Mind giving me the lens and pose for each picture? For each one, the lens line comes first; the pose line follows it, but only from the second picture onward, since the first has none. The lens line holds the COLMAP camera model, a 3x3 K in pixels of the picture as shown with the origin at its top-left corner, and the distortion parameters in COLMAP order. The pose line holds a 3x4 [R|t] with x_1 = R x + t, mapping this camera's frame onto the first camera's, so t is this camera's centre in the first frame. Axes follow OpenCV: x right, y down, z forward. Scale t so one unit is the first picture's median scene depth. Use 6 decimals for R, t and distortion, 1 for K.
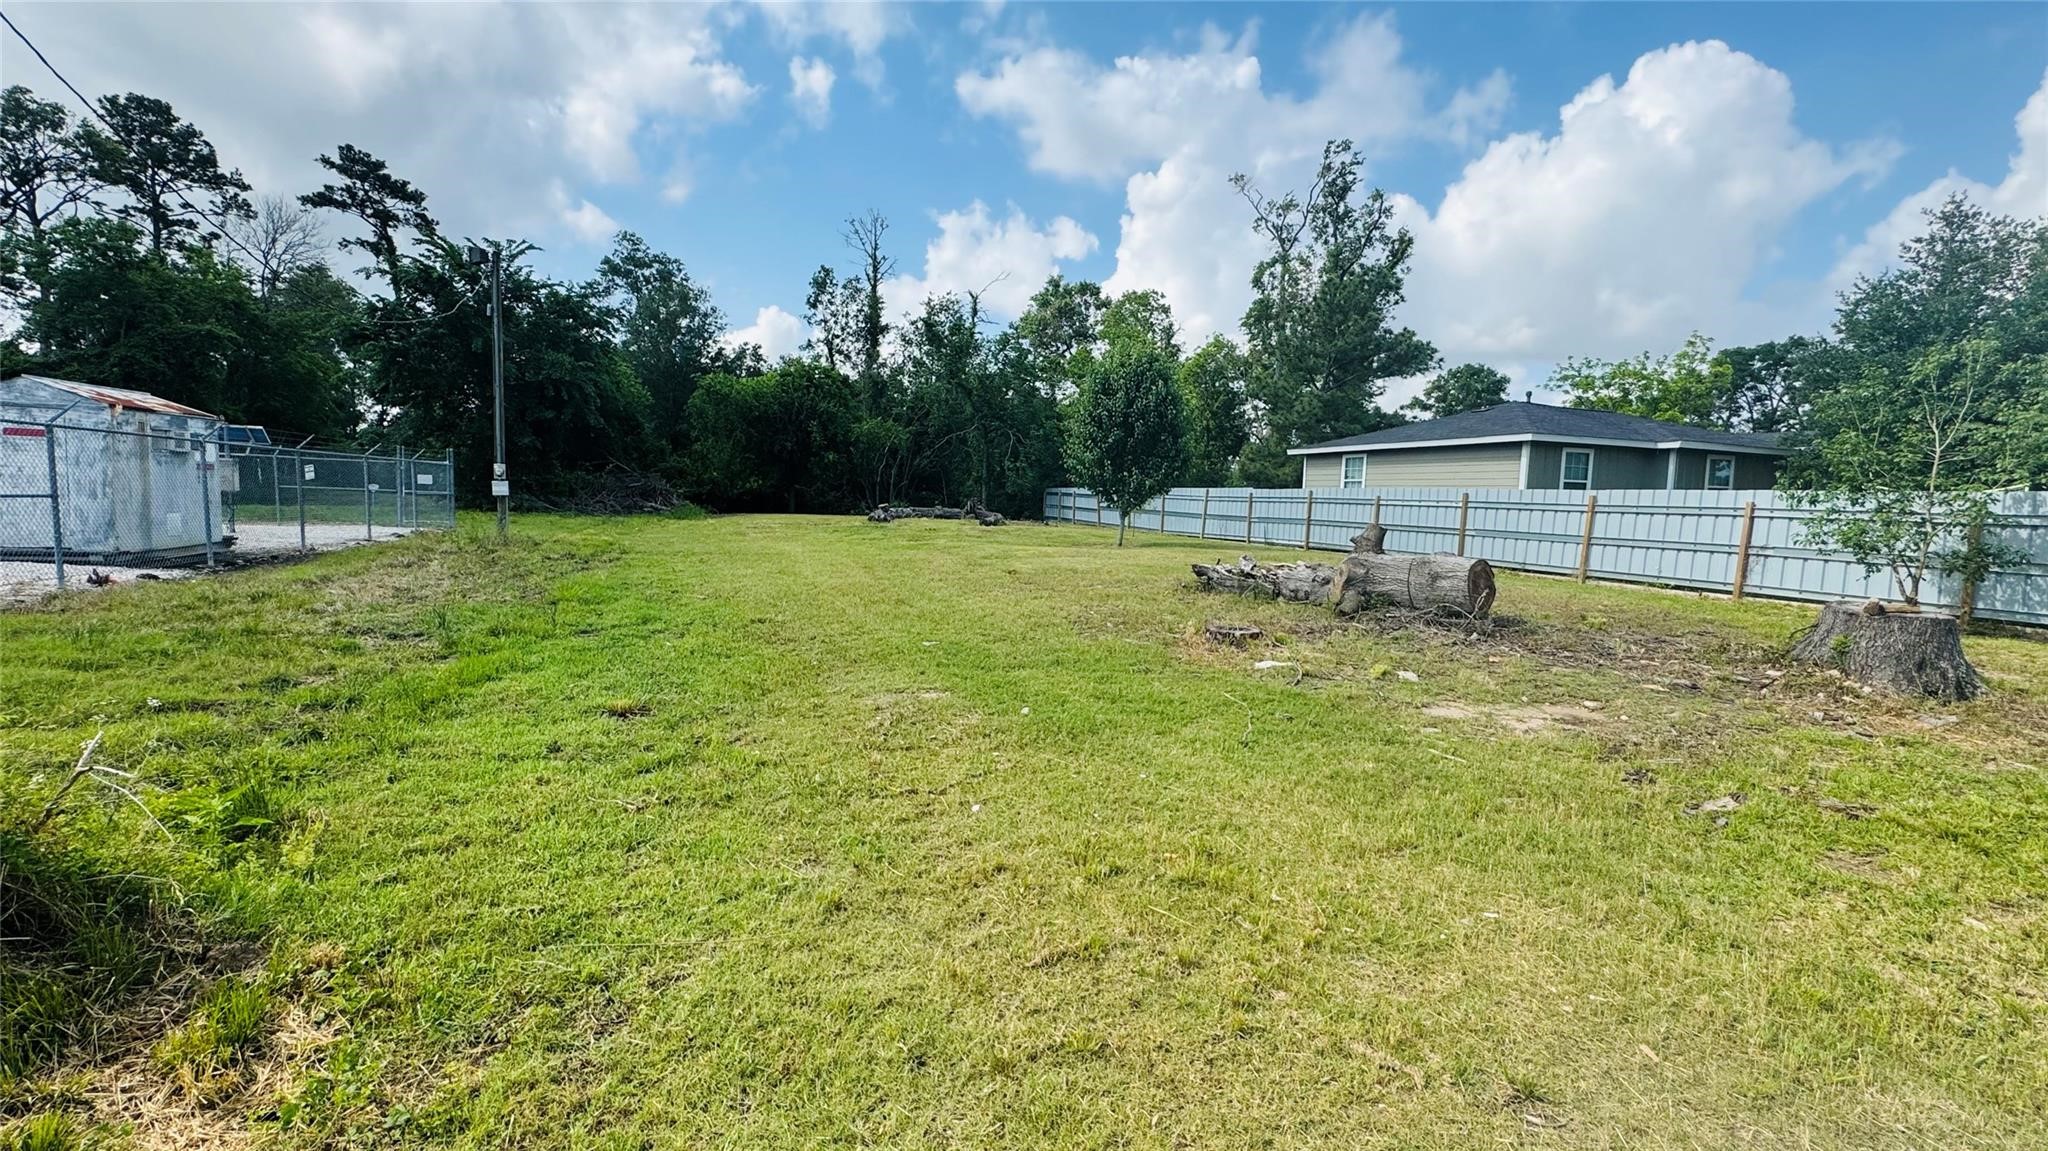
lens RADIAL K [[873.7, 0, 1023.0], [0, 873.7, 567.8], [0, 0, 1]] dist [-0.004389, 0.001283]
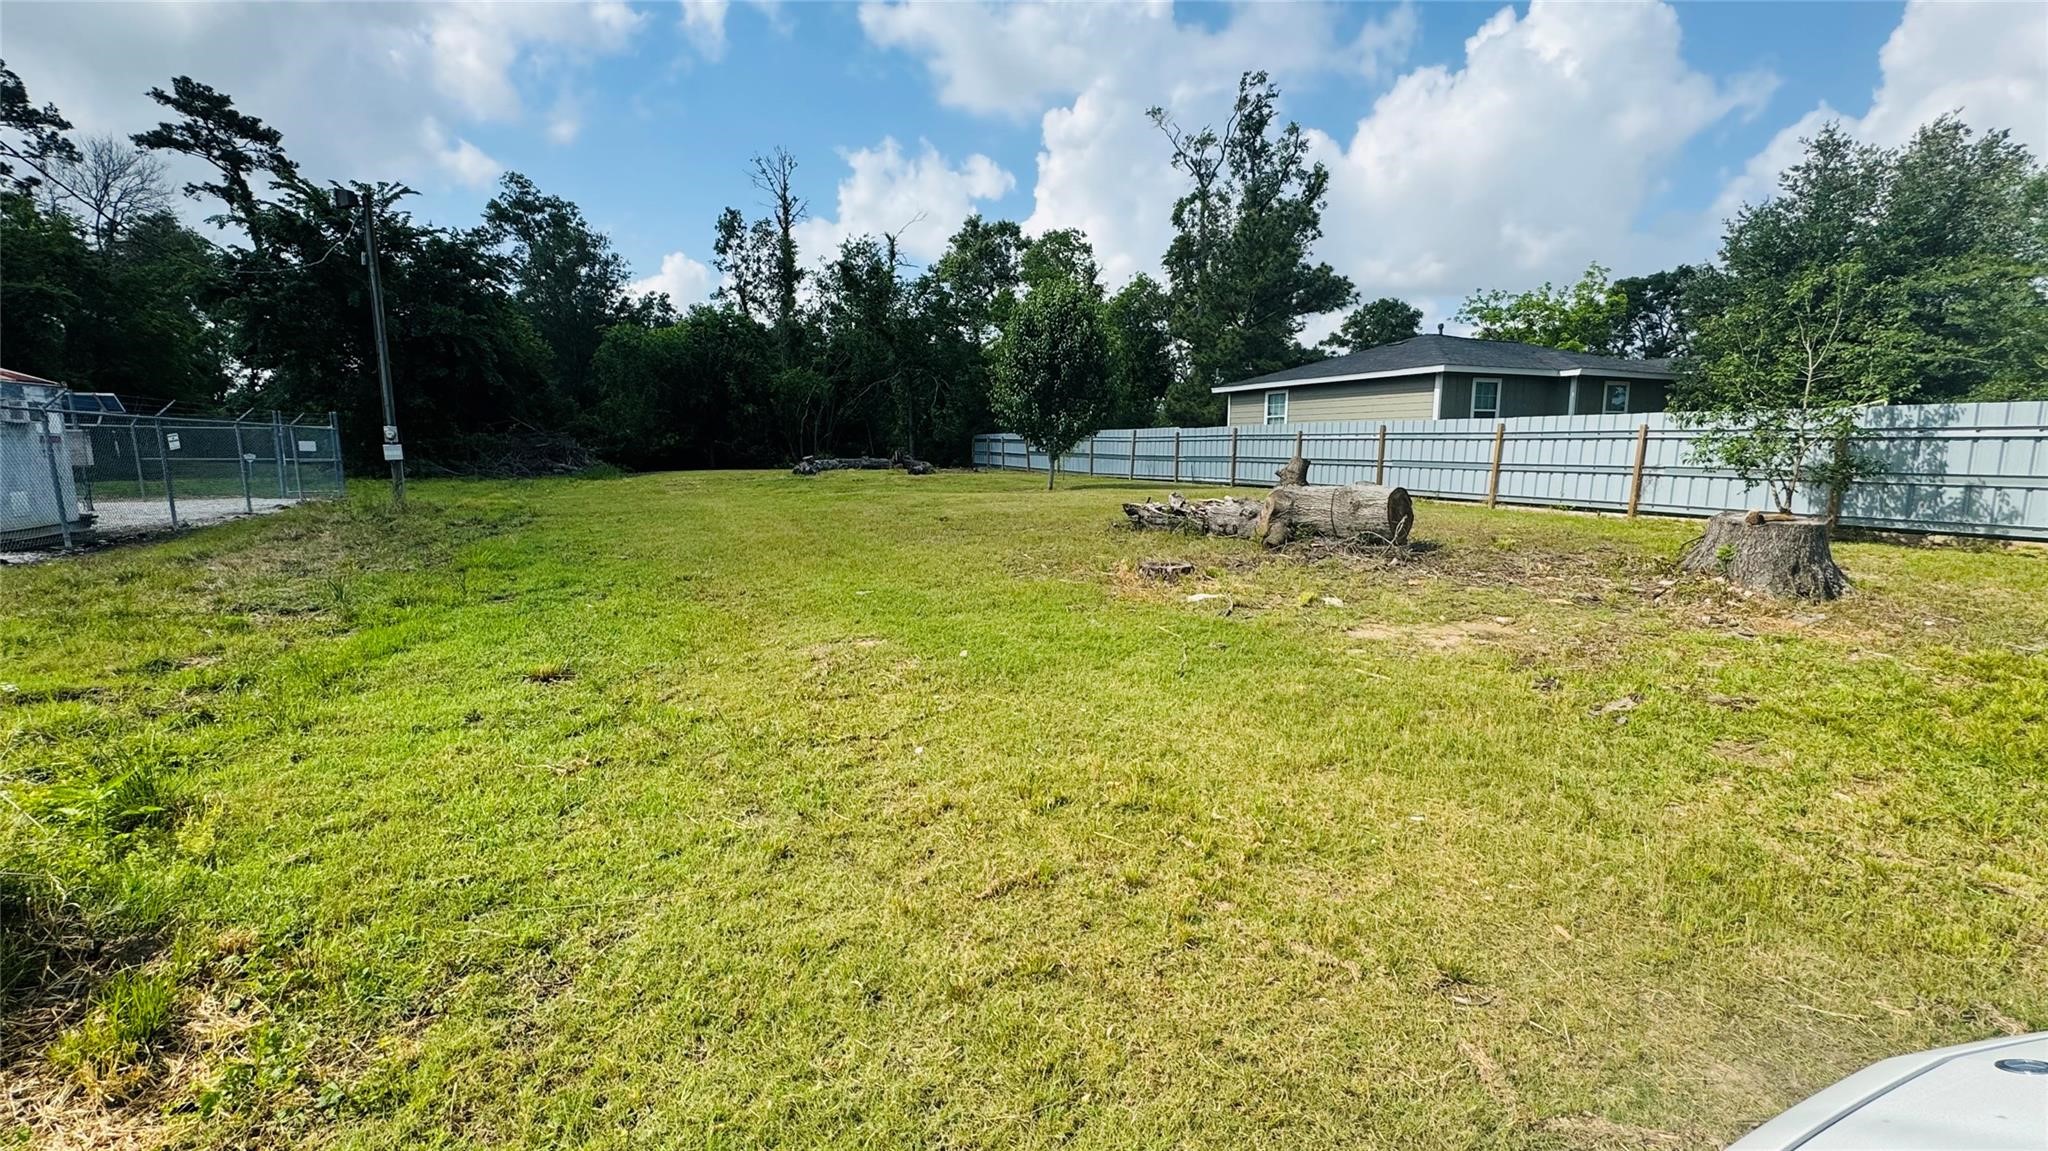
lens RADIAL K [[873.7, 0, 1025.8], [0, 873.7, 569.9], [0, 0, 1]] dist [-0.004389, 0.001283]
pose [[0.995853, -0.044738, 0.079223, -0.000493], [0.039758, 0.997199, 0.063354, 0.002466], [-0.081835, -0.059941, 0.994842, 0.001892]]
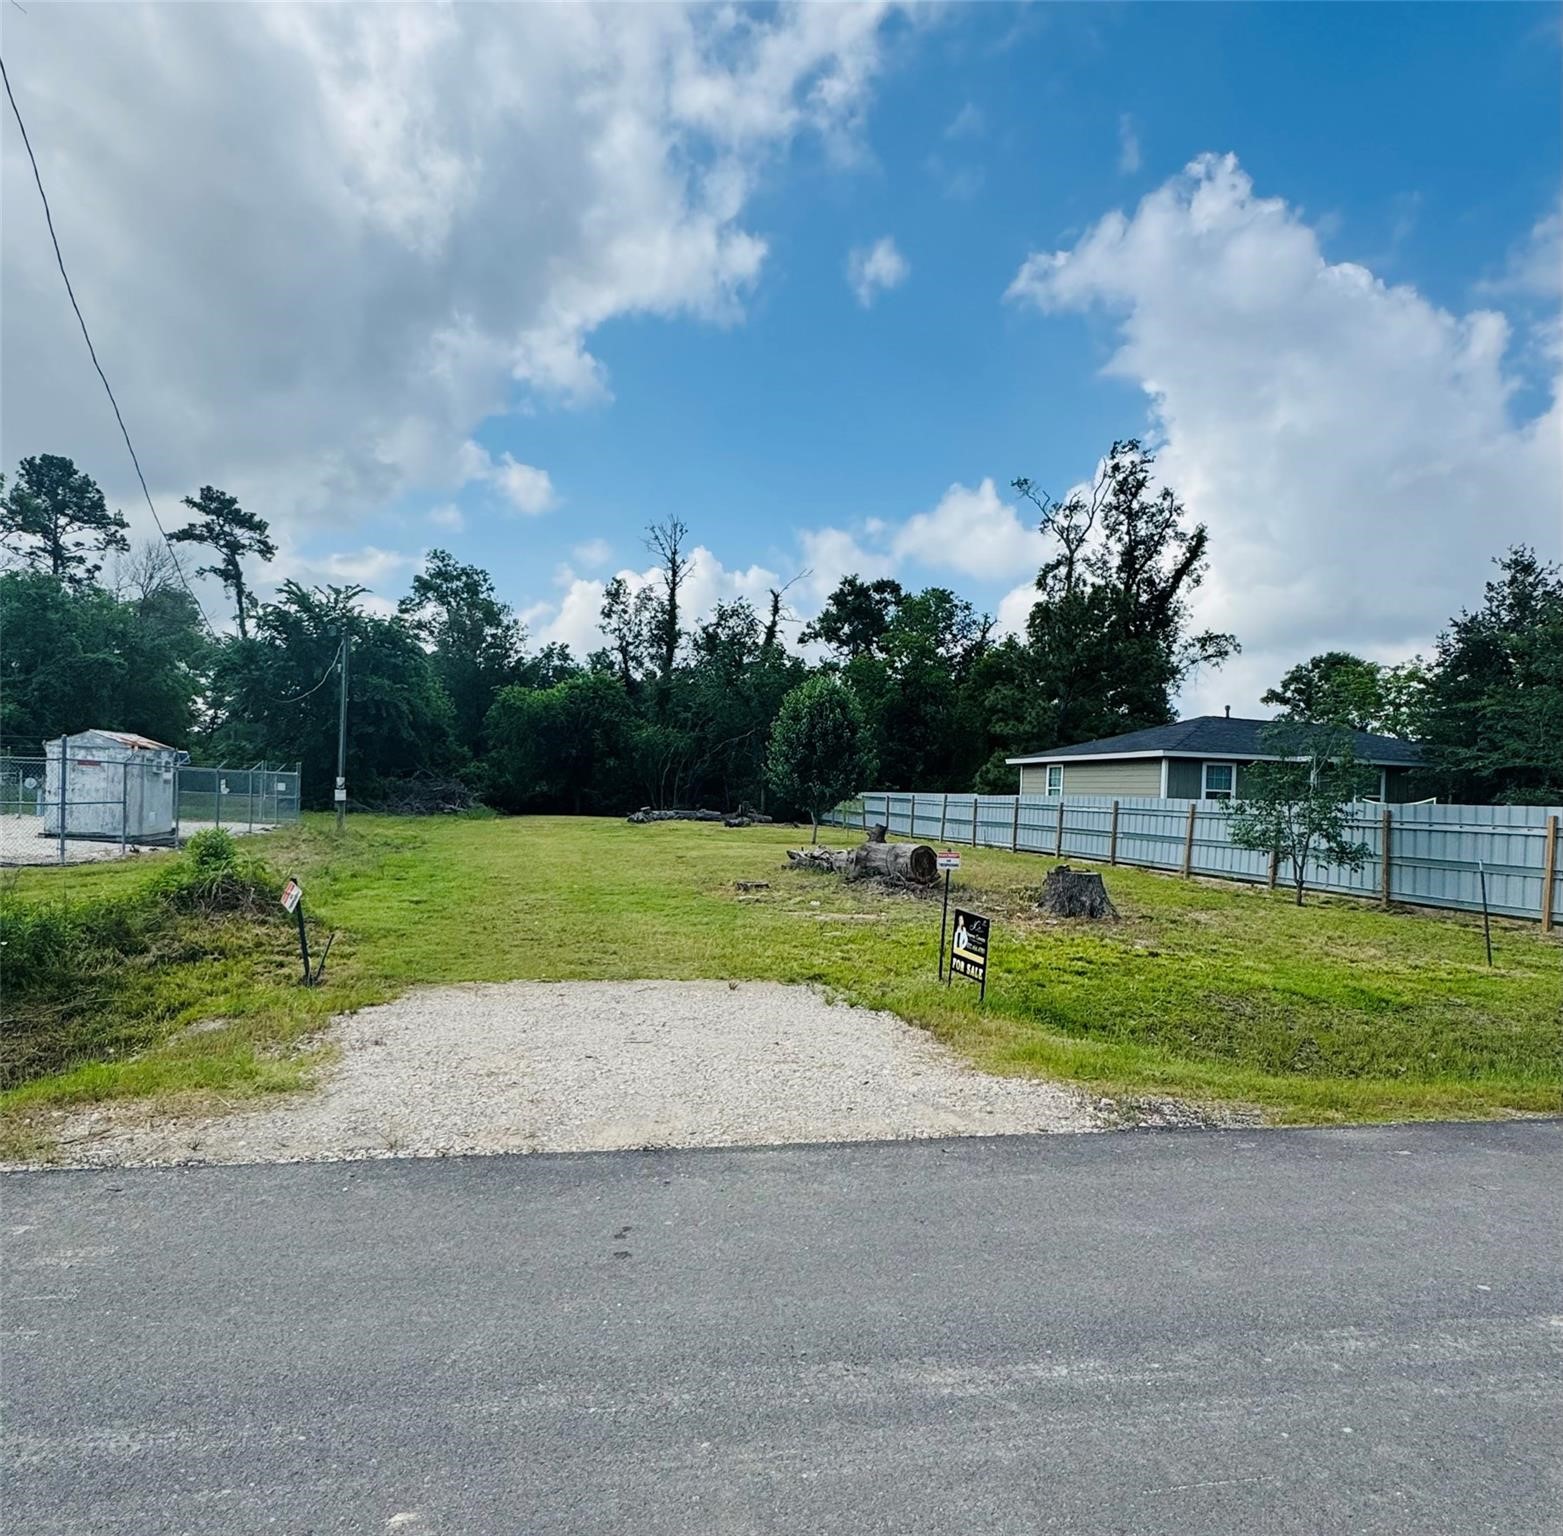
lens RADIAL K [[1075.0, 0, 724.6], [0, 1075.0, 811.1], [0, 0, 1]] dist [-0.000447, 0.003303]
pose [[0.986780, 0.005574, -0.161970, 0.240483], [-0.016511, 0.997666, -0.066259, 0.031975], [0.161223, 0.068058, 0.984569, -0.502286]]
